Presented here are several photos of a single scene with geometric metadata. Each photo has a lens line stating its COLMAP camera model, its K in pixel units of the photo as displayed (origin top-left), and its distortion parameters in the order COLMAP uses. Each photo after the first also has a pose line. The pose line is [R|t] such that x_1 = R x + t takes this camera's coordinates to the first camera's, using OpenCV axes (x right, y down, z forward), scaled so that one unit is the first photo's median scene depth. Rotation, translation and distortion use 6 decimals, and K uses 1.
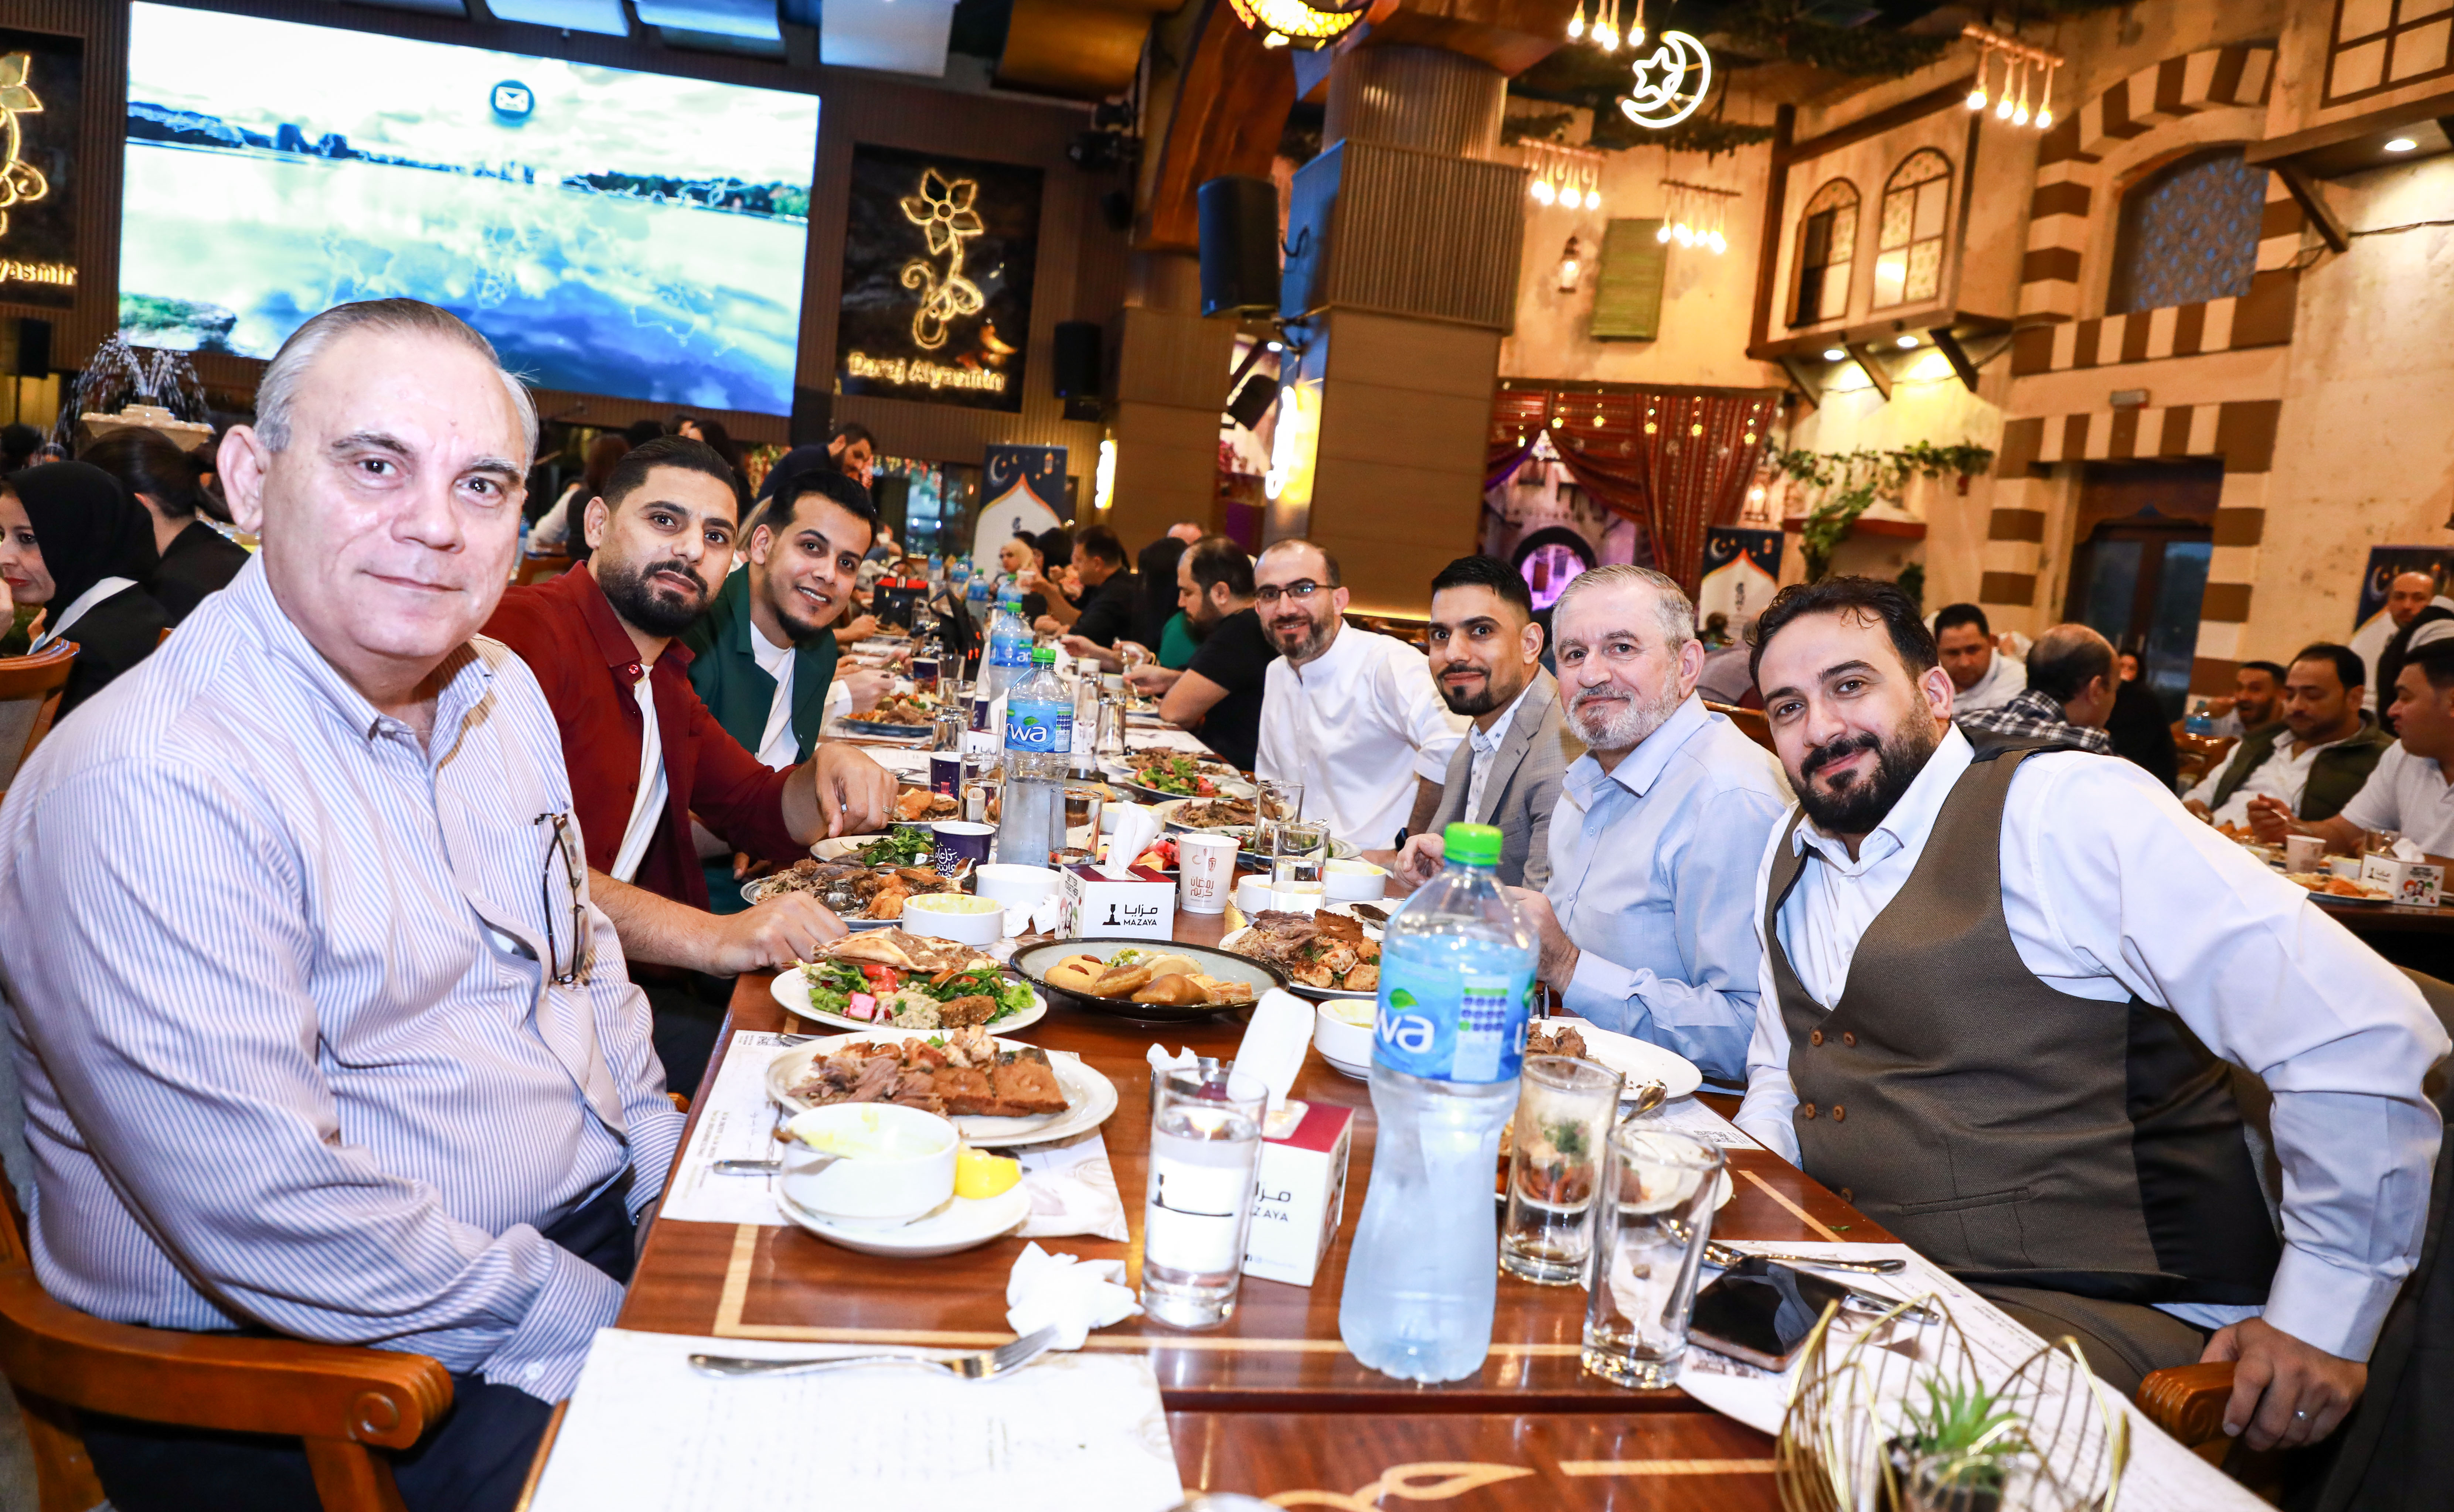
lens RADIAL K [[1764.5, 0, 1184.6], [0, 1764.5, 732.0], [0, 0, 1]] dist [-0.078009, 0.037479]
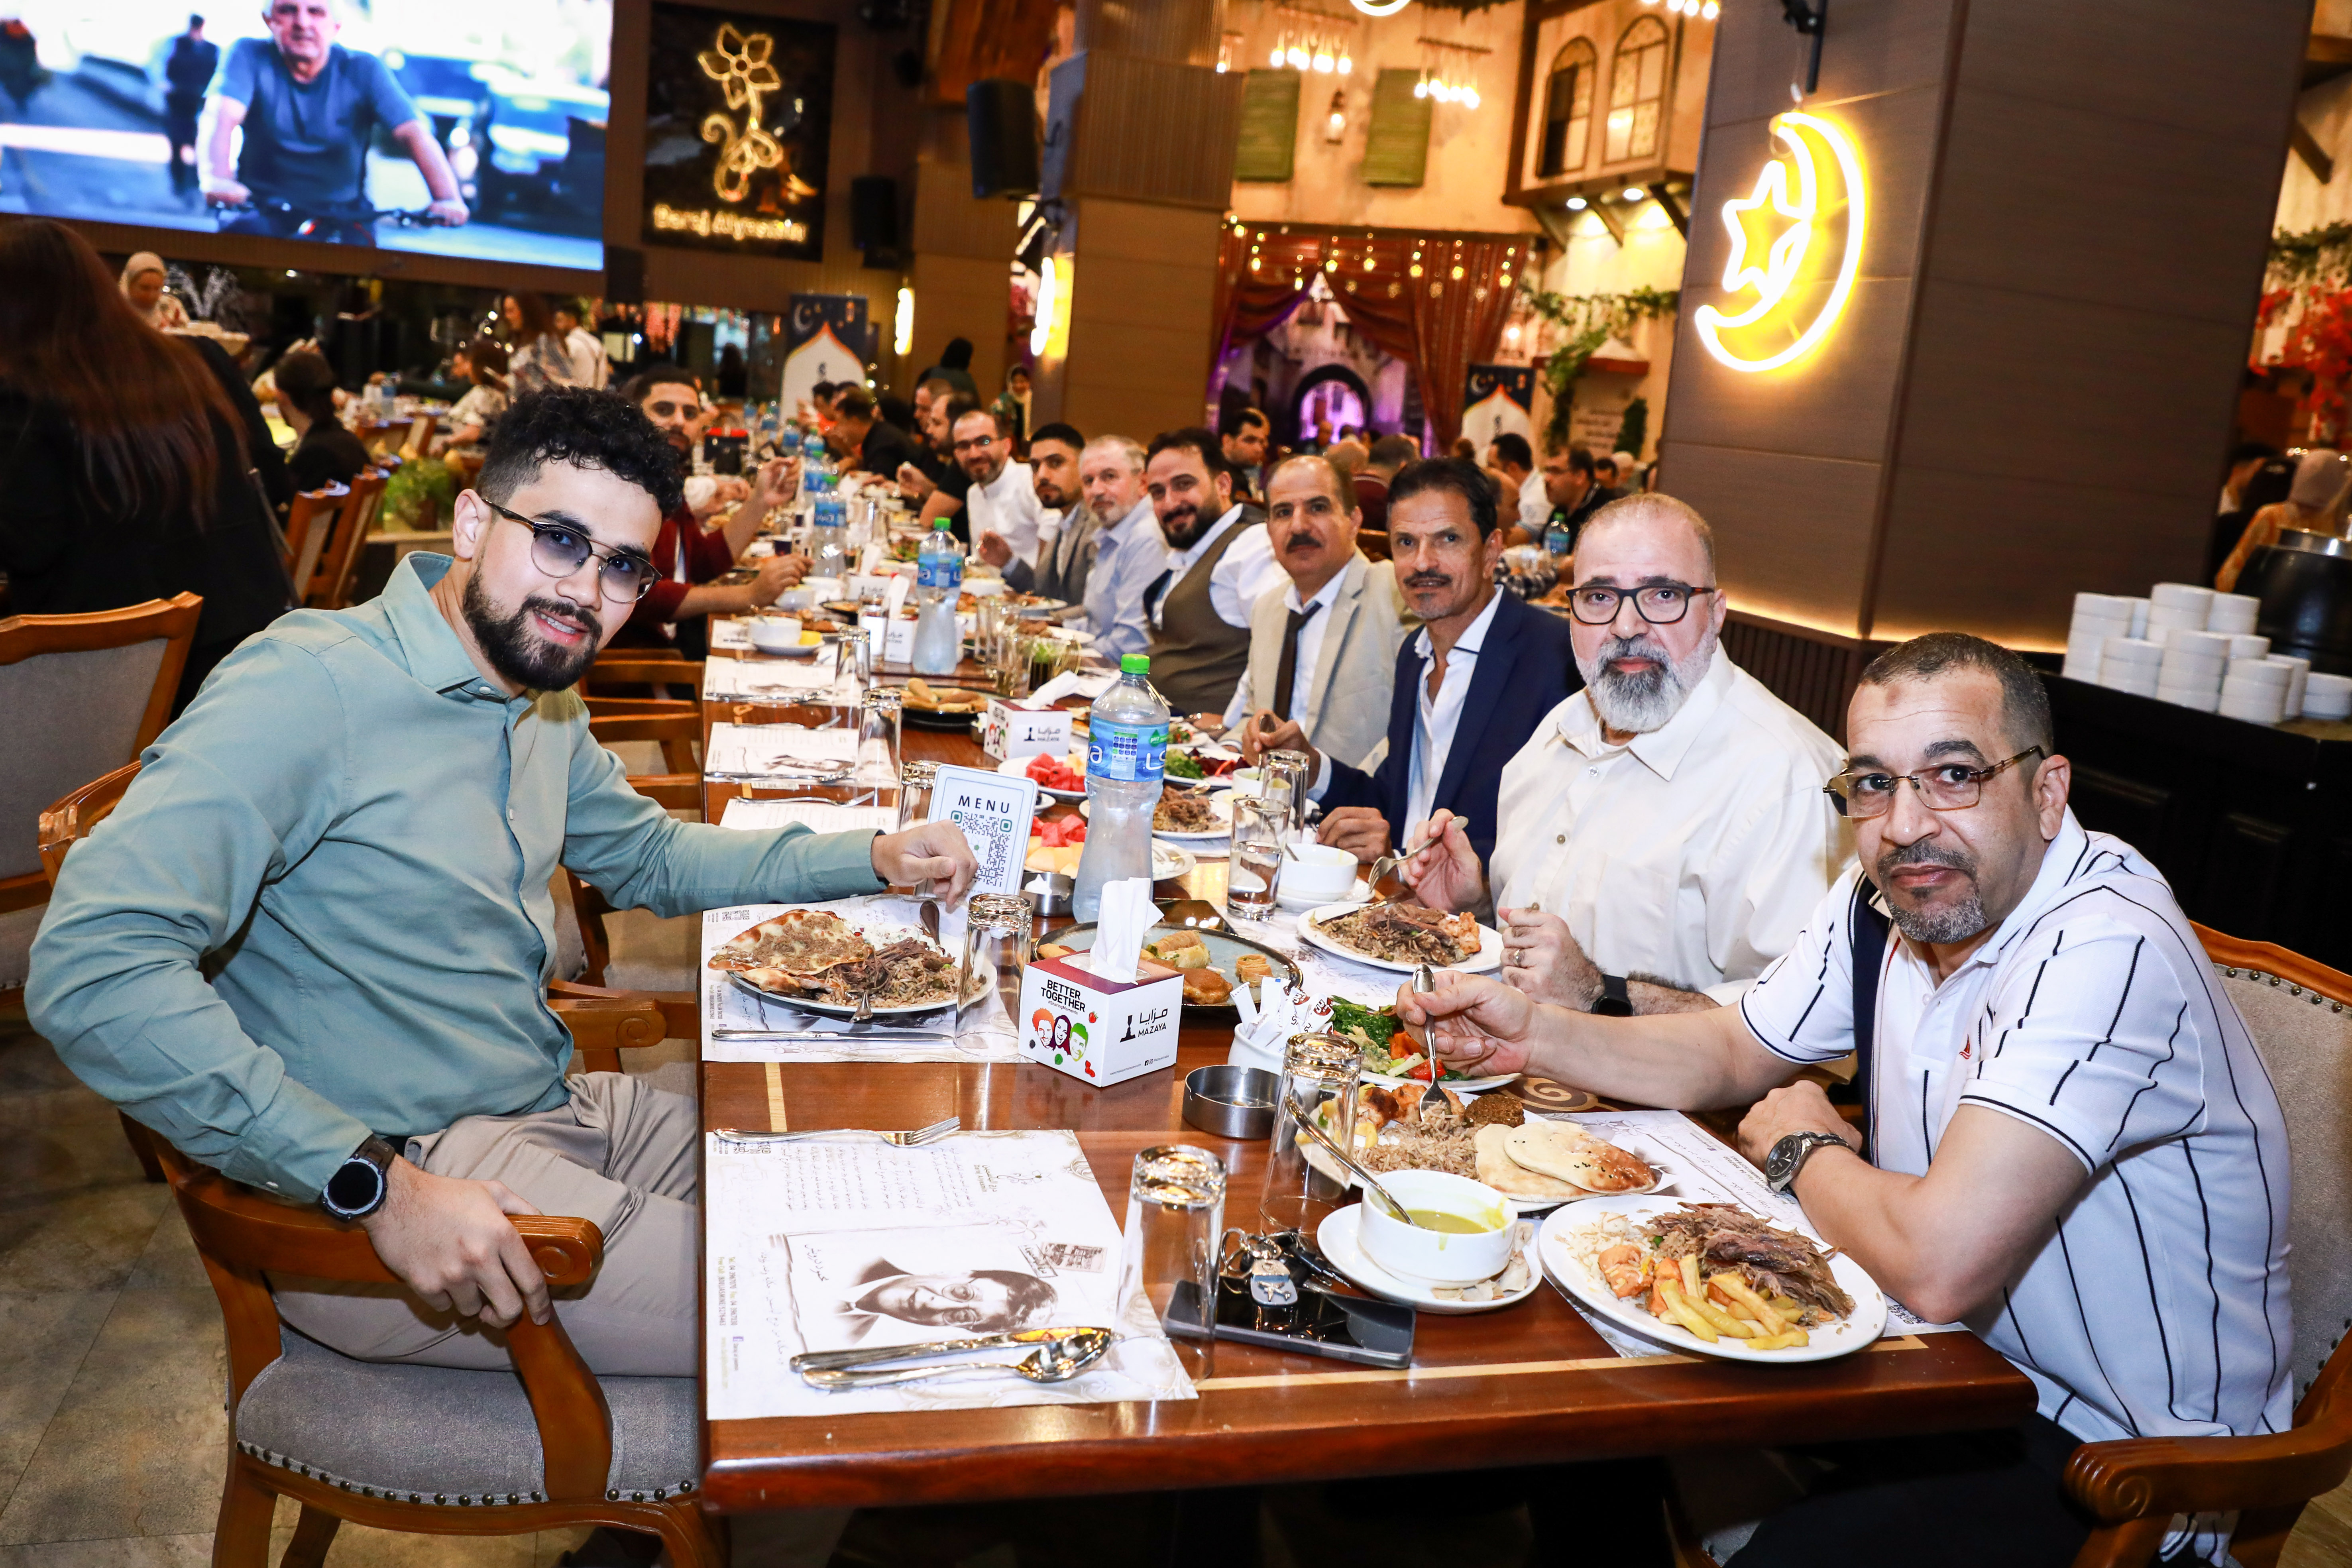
lens RADIAL K [[1880.8, 0, 1176.0], [0, 1880.8, 784.0], [0, 0, 1]] dist [-0.068163, 0.004522]
pose [[0.996196, -0.028040, 0.082505, 0.019152], [0.018812, 0.993691, 0.110568, 0.010616], [-0.085085, -0.108595, 0.990438, -0.179152]]
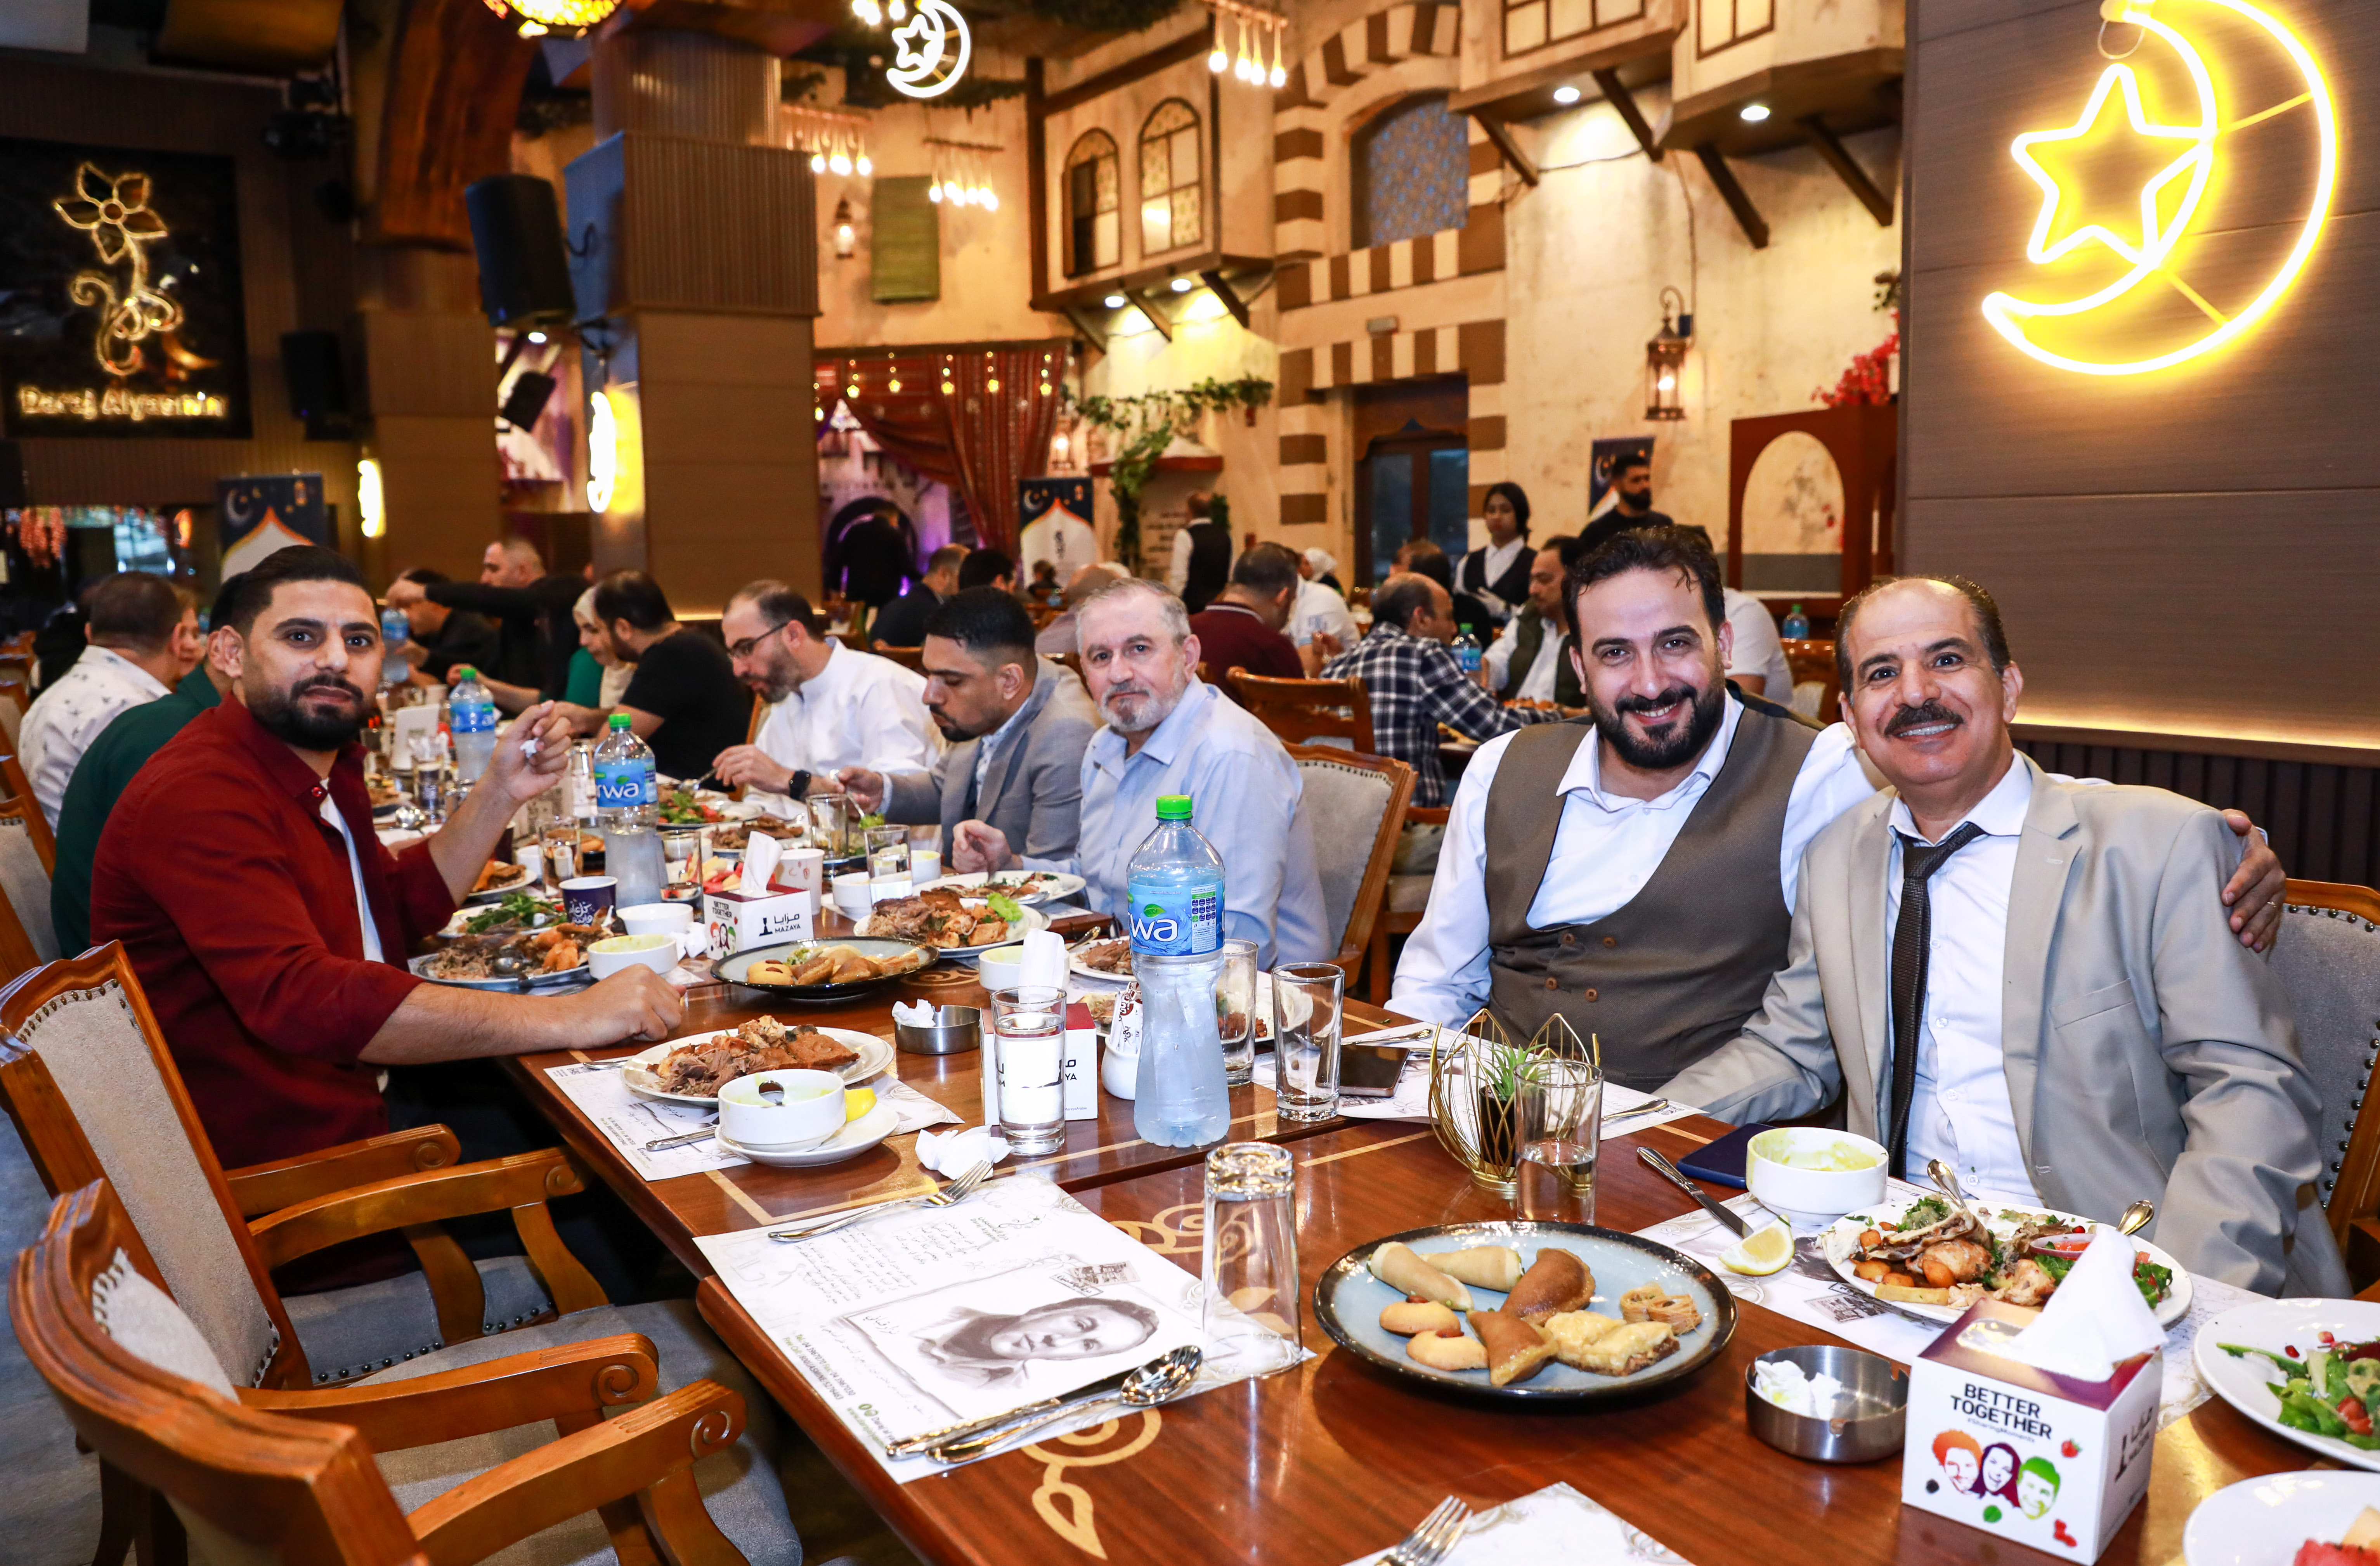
lens RADIAL K [[1847.7, 0, 1279.0], [0, 1847.7, 783.9], [0, 0, 1]] dist [-0.086357, 0.047512]
pose [[0.899607, -0.168856, 0.402734, -0.026558], [0.150553, 0.985603, 0.076939, -0.004439], [-0.409928, -0.008582, 0.912078, -0.035116]]
